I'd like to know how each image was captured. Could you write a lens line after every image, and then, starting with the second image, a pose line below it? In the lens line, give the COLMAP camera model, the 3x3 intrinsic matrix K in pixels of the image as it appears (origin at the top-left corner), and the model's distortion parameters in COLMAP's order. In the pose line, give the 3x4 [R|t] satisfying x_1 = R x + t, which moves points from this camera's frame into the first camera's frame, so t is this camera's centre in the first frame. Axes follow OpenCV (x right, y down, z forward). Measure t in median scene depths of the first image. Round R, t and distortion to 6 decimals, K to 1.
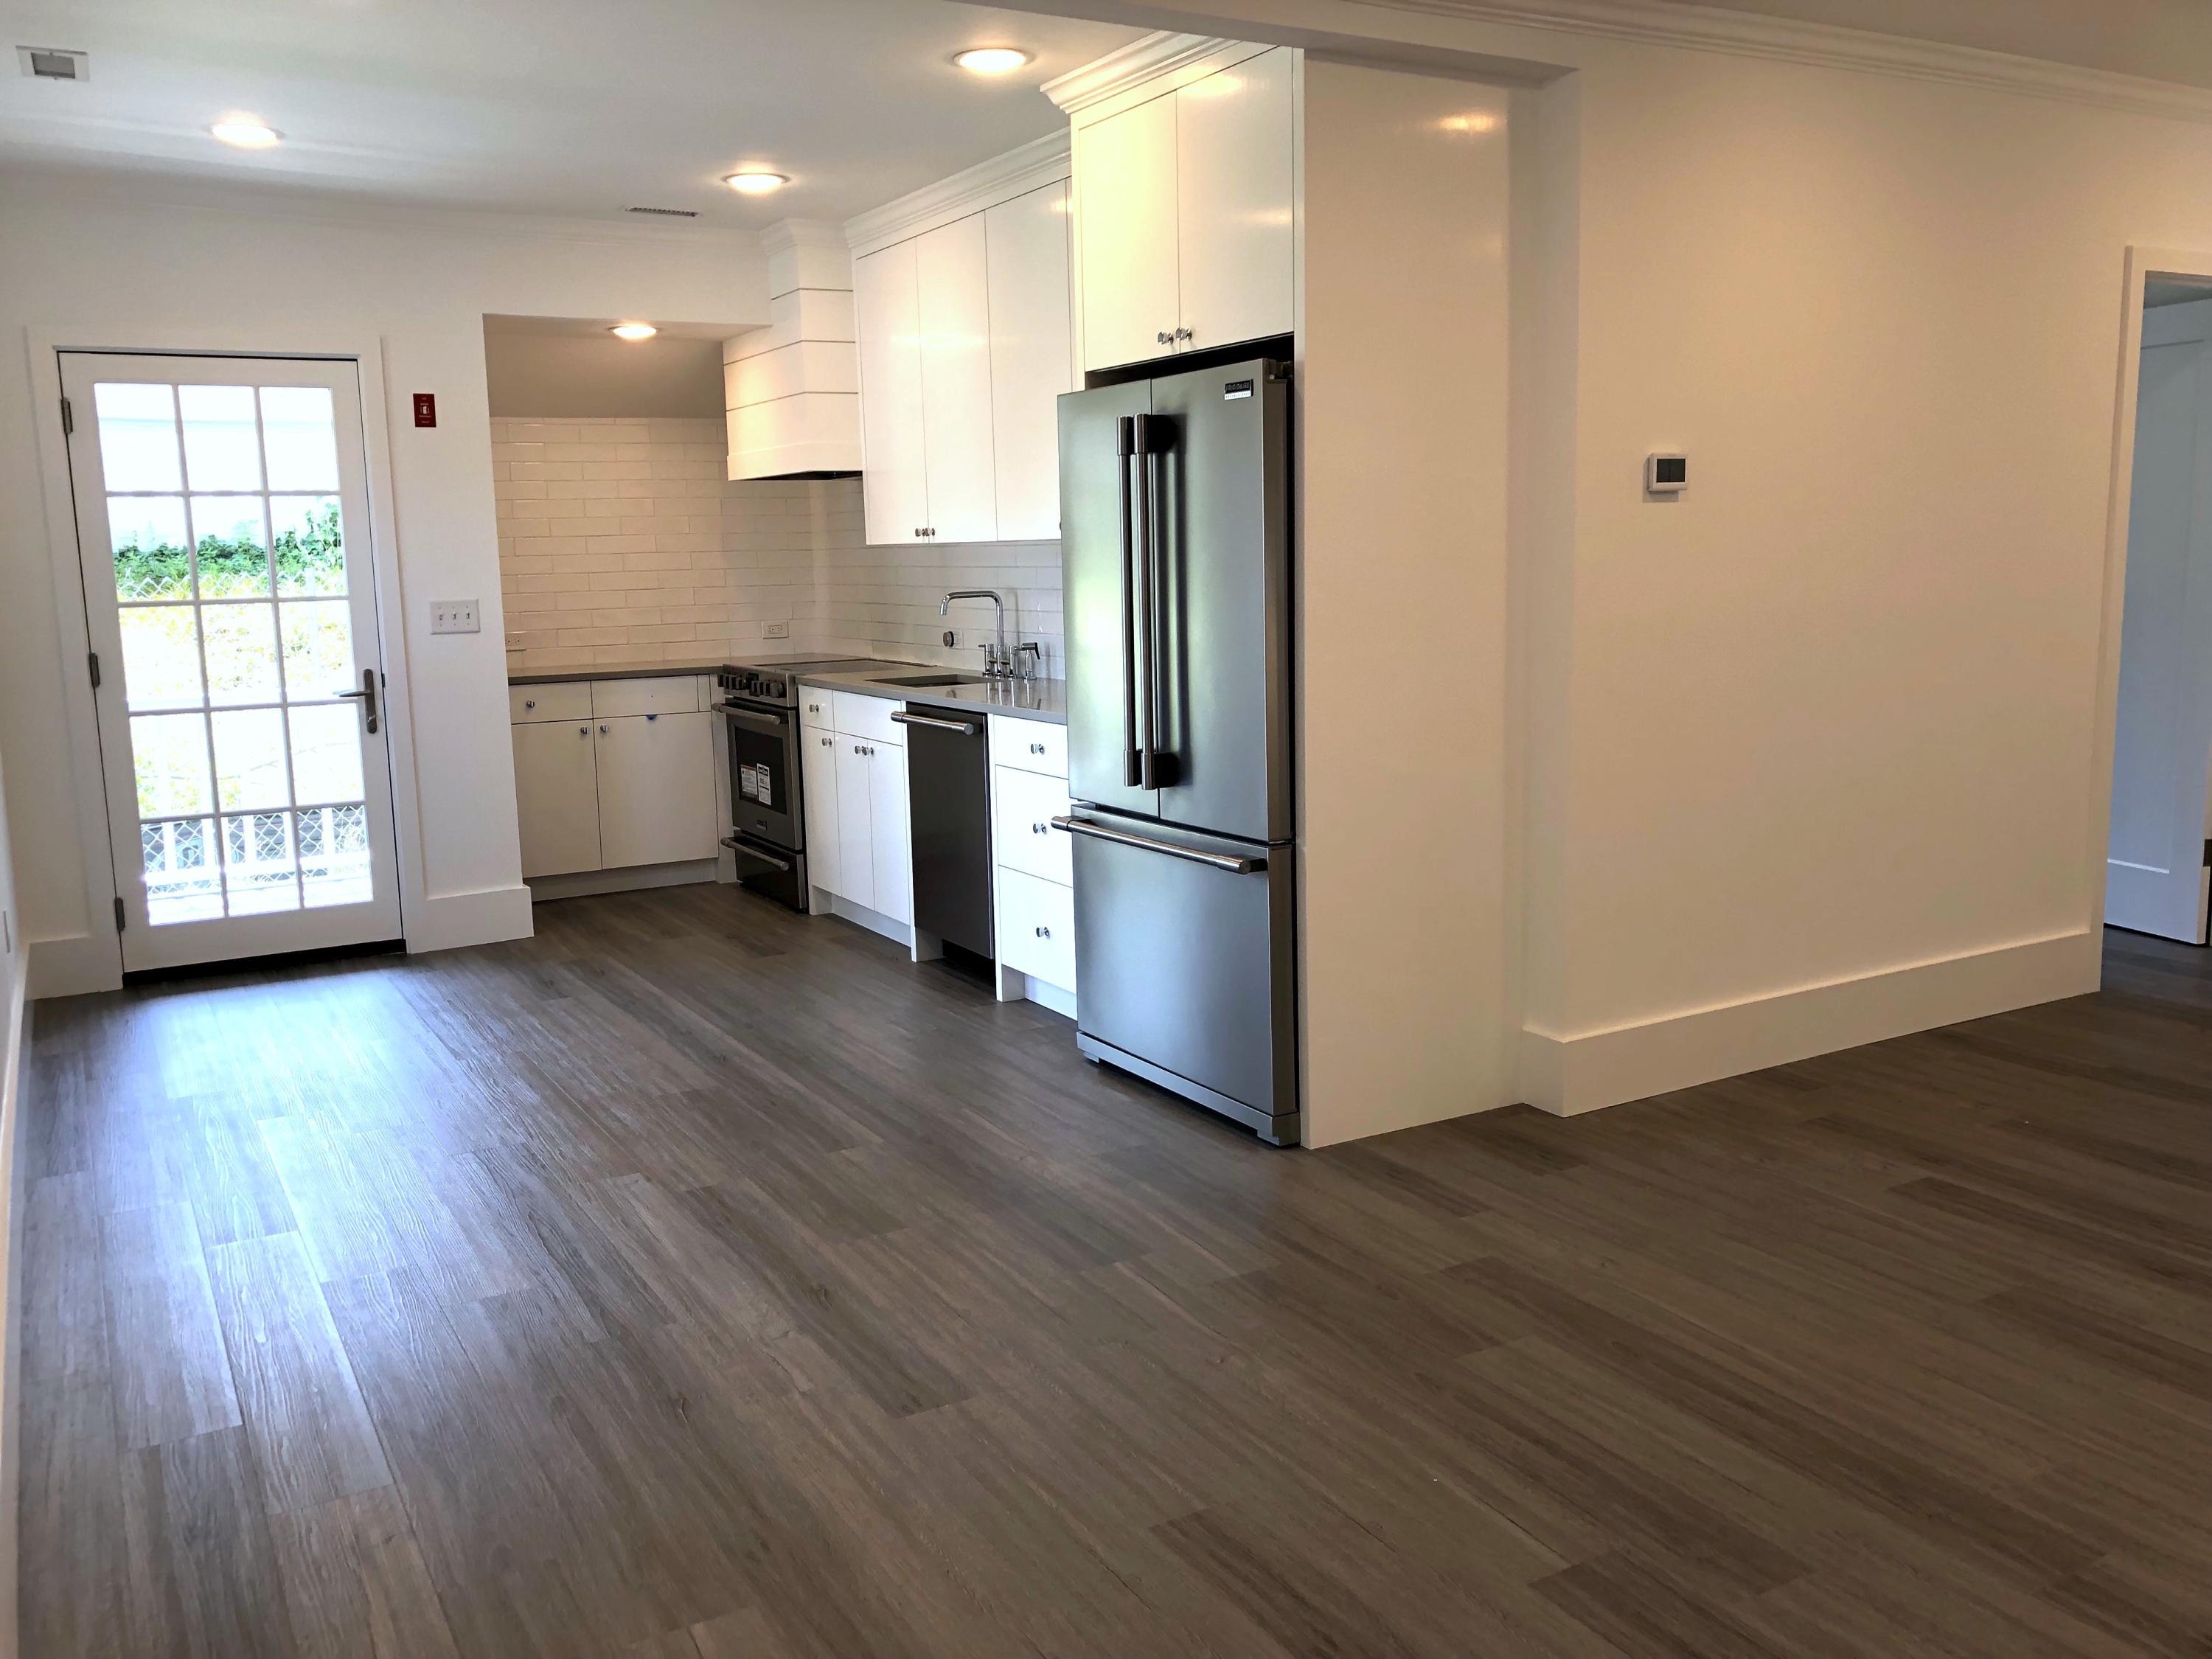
lens RADIAL K [[1807.8, 0, 1106.0], [0, 1807.8, 829.5], [0, 0, 1]] dist [0.006596, 0.002701]
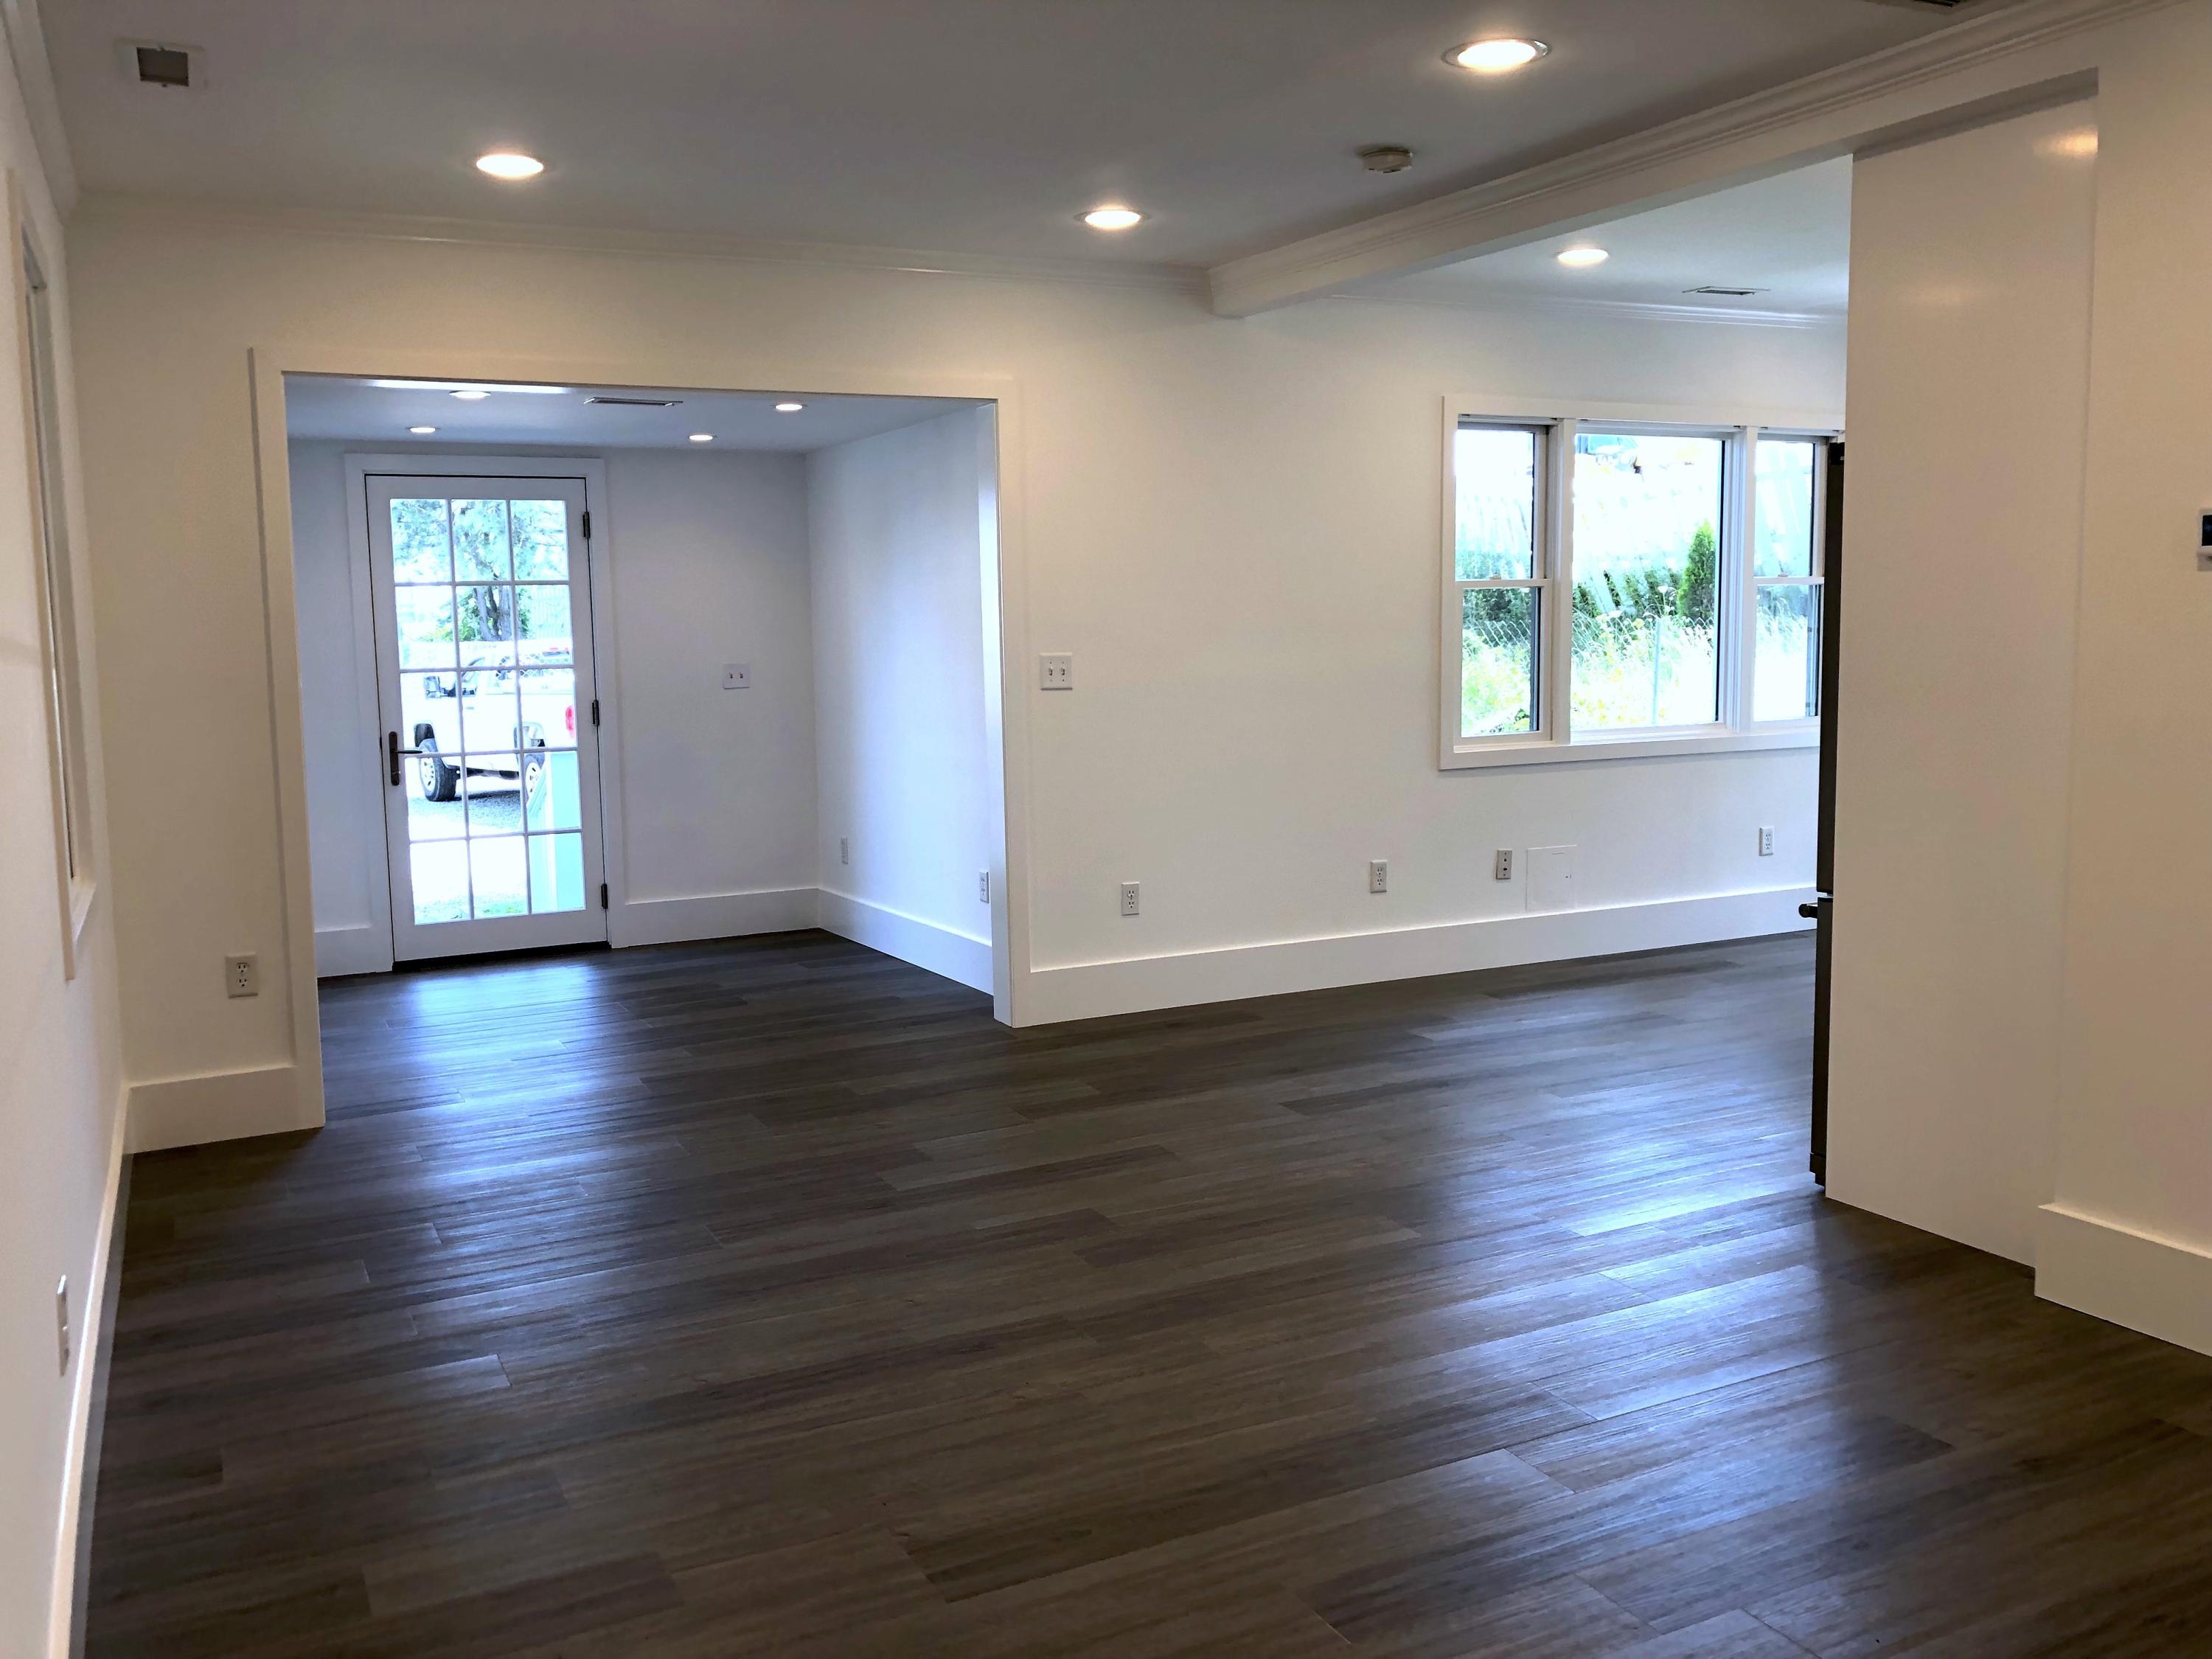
lens RADIAL K [[1807.8, 0, 1106.0], [0, 1807.8, 829.5], [0, 0, 1]] dist [0.006596, 0.002701]
pose [[-0.046874, 0.134156, -0.989851, 1.518609], [-0.146333, 0.979327, 0.139659, -0.150998], [0.988124, 0.151395, -0.026273, 0.792888]]
